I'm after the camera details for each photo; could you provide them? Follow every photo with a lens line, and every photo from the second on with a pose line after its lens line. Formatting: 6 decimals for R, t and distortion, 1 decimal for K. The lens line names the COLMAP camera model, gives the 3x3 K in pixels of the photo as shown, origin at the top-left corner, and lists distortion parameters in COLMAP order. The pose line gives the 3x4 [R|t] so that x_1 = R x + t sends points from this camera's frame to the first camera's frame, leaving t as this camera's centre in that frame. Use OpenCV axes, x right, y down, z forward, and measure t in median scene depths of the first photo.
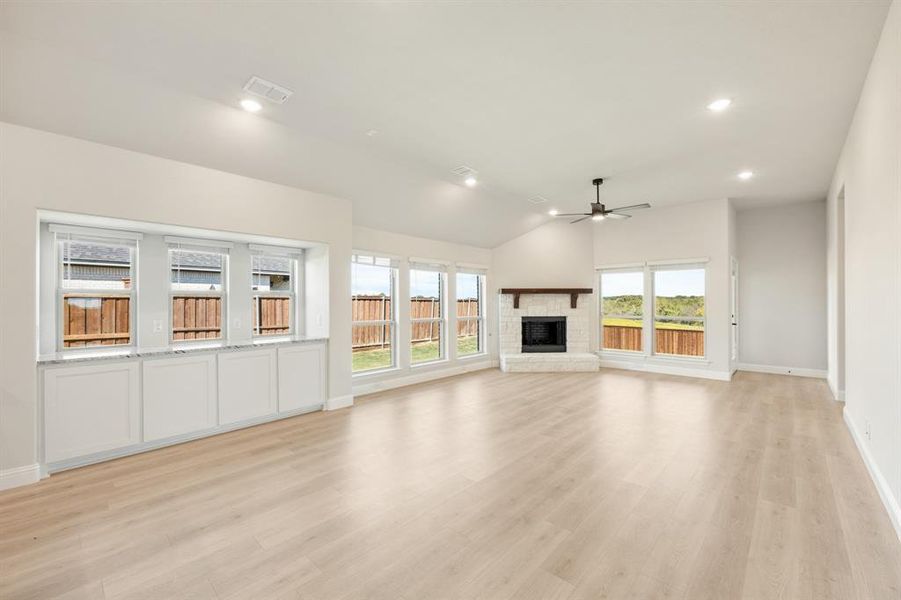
lens RADIAL K [[365.2, 0, 448.9], [0, 365.2, 302.5], [0, 0, 1]] dist [-0.000811, -0.000784]
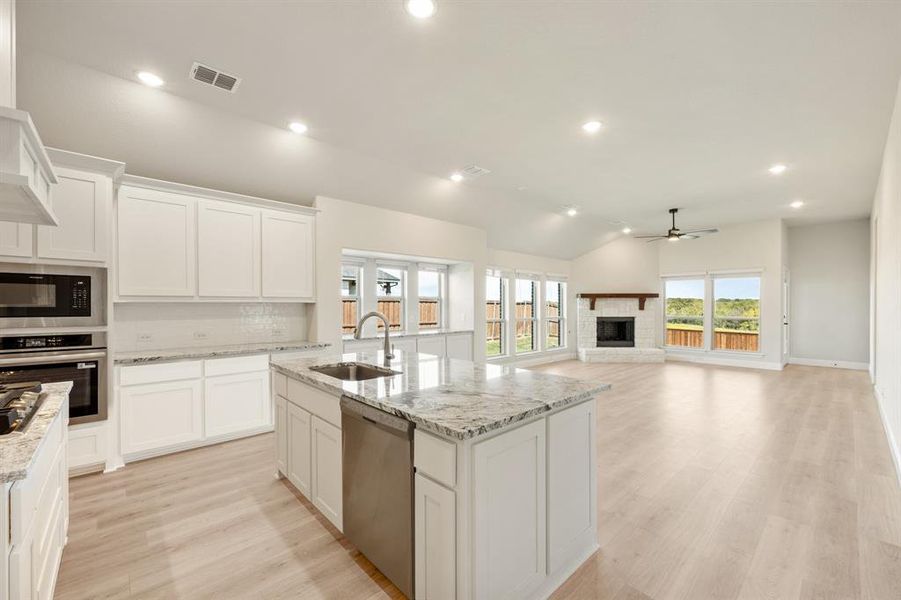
lens RADIAL K [[365.2, 0, 451.0], [0, 365.2, 308.4], [0, 0, 1]] dist [-0.000811, -0.000784]
pose [[0.997049, 0.003126, -0.076700, -0.200381], [-0.002431, 0.999955, 0.009151, 0.001062], [0.076725, -0.008938, 0.997012, -0.250145]]
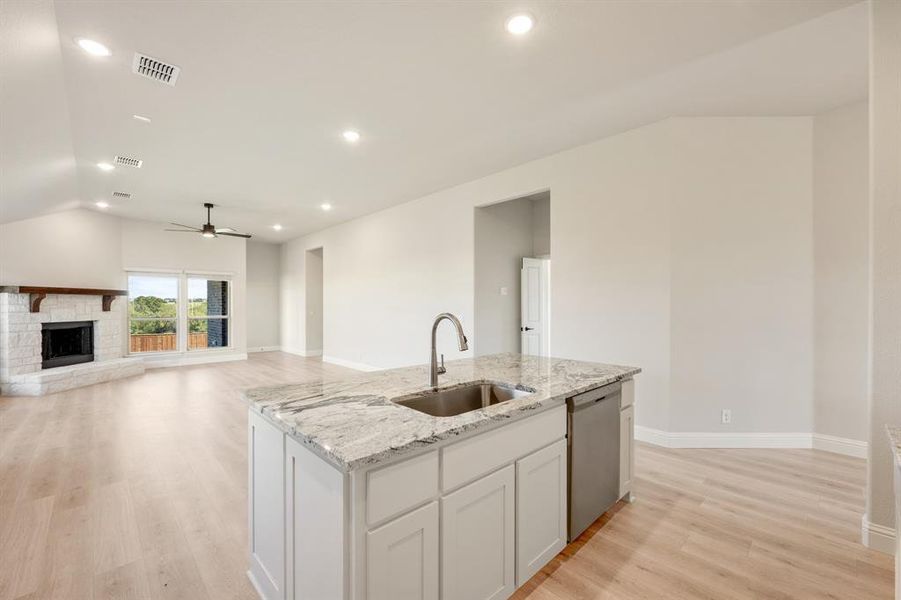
lens RADIAL K [[365.2, 0, 454.6], [0, 365.2, 307.6], [0, 0, 1]] dist [-0.000811, -0.000784]
pose [[0.046730, -0.002869, 0.998903, -0.572738], [0.001911, 0.999994, 0.002782, 0.005394], [-0.998906, 0.001779, 0.046735, 0.092148]]
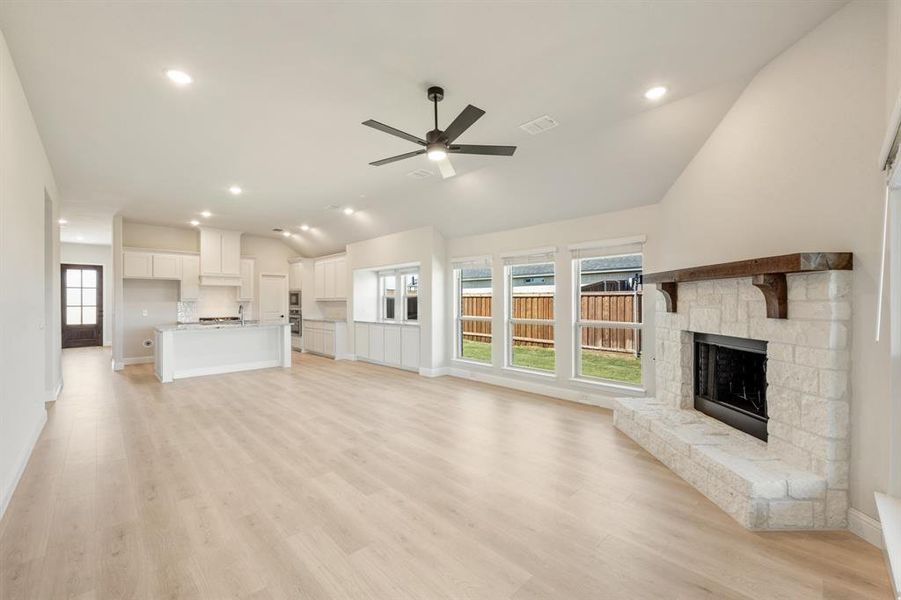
lens RADIAL K [[365.2, 0, 454.3], [0, 365.2, 301.1], [0, 0, 1]] dist [-0.000811, -0.000784]
pose [[-0.044541, 0.004446, -0.998998, 0.733737], [0.005426, 0.999976, 0.004209, -0.003608], [0.998993, -0.005233, -0.044564, 0.782004]]
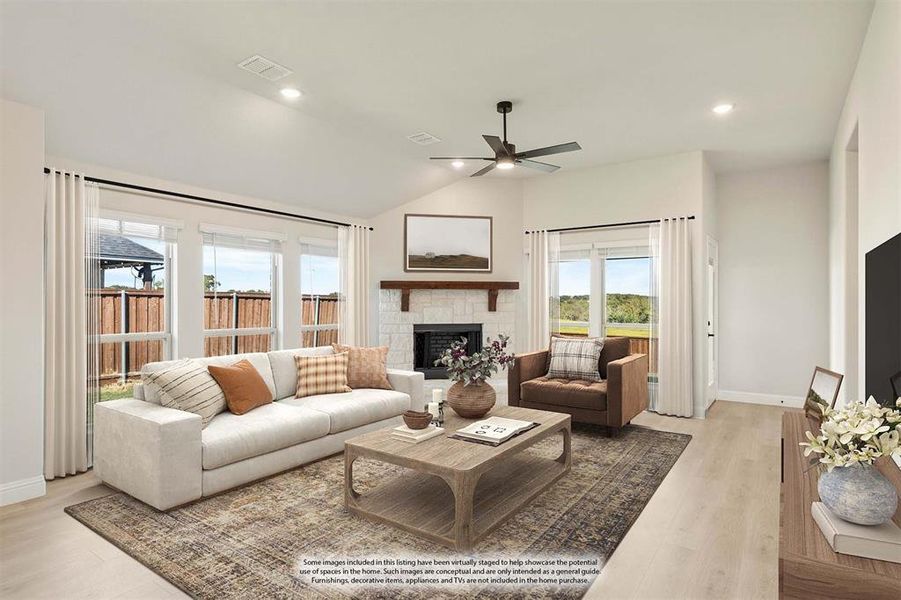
lens RADIAL K [[482.4, 0, 446.2], [0, 482.4, 302.8], [0, 0, 1]] dist [-0.000279, -0.002492]
pose [[0.990140, 0.003908, 0.140026, 0.146600], [-0.004068, 0.999991, 0.000857, -0.000795], [-0.140022, -0.001418, 0.990147, 0.154422]]
